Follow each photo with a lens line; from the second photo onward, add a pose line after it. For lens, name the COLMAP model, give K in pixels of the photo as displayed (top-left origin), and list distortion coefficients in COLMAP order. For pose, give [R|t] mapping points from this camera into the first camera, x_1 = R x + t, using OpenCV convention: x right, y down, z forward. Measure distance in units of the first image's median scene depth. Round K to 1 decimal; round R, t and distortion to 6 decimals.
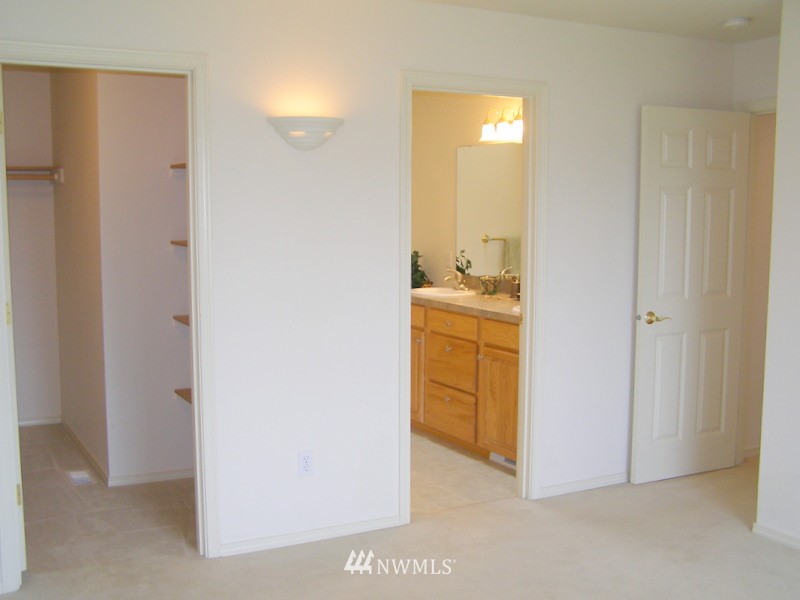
lens RADIAL K [[893.7, 0, 400.5], [0, 893.7, 300.6], [0, 0, 1]] dist [-0.102294, 0.000000]
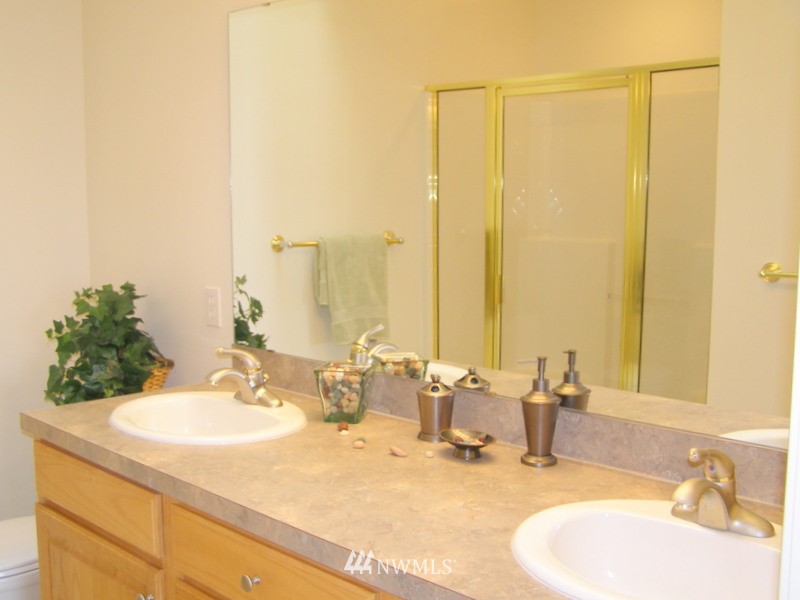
lens RADIAL K [[893.7, 0, 399.6], [0, 893.7, 297.7], [0, 0, 1]] dist [-0.102294, 0.000000]
pose [[0.954135, -0.039677, 0.296736, 0.016045], [0.034539, 0.999149, 0.022541, -0.056177], [-0.297378, -0.011259, 0.954693, 0.598807]]
